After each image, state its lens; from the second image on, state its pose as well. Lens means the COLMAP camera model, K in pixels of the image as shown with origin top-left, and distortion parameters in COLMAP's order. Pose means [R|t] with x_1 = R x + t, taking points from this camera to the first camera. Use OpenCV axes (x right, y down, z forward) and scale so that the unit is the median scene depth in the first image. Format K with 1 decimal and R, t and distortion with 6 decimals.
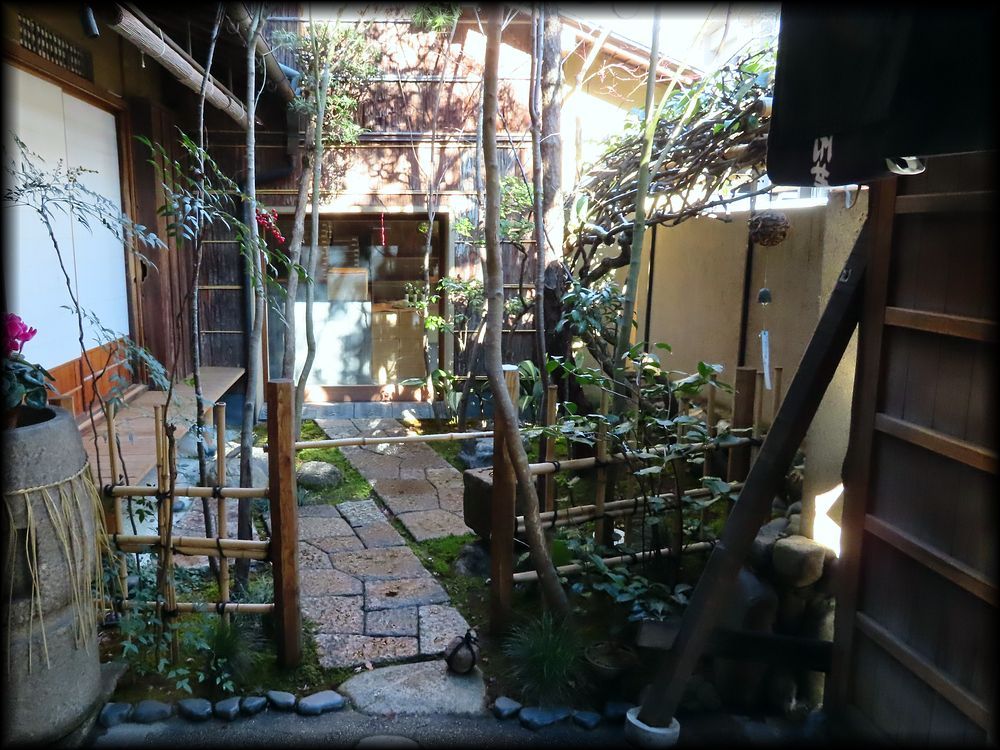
lens RADIAL K [[713.3, 0, 504.1], [0, 713.3, 377.4], [0, 0, 1]] dist [-0.006512, 0.004422]
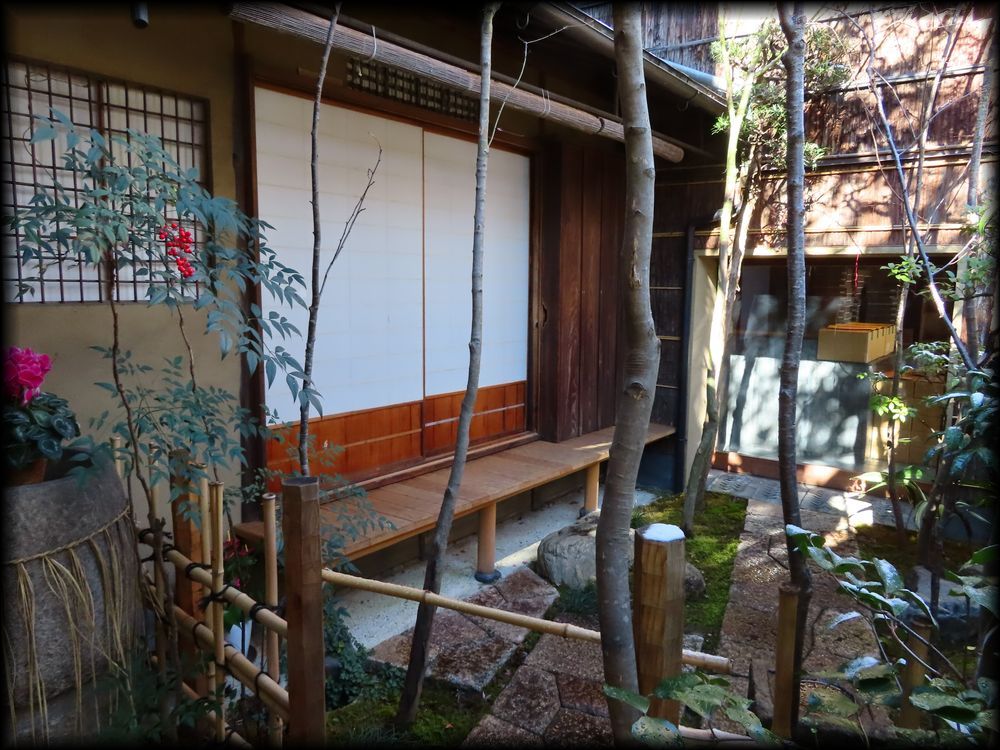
lens RADIAL K [[713.3, 0, 504.1], [0, 713.3, 377.4], [0, 0, 1]] dist [-0.006512, 0.004422]
pose [[0.744103, 0.088492, -0.662178, 0.053283], [-0.132472, 0.991051, -0.016419, -0.021054], [0.654799, 0.099938, 0.749166, 0.116263]]
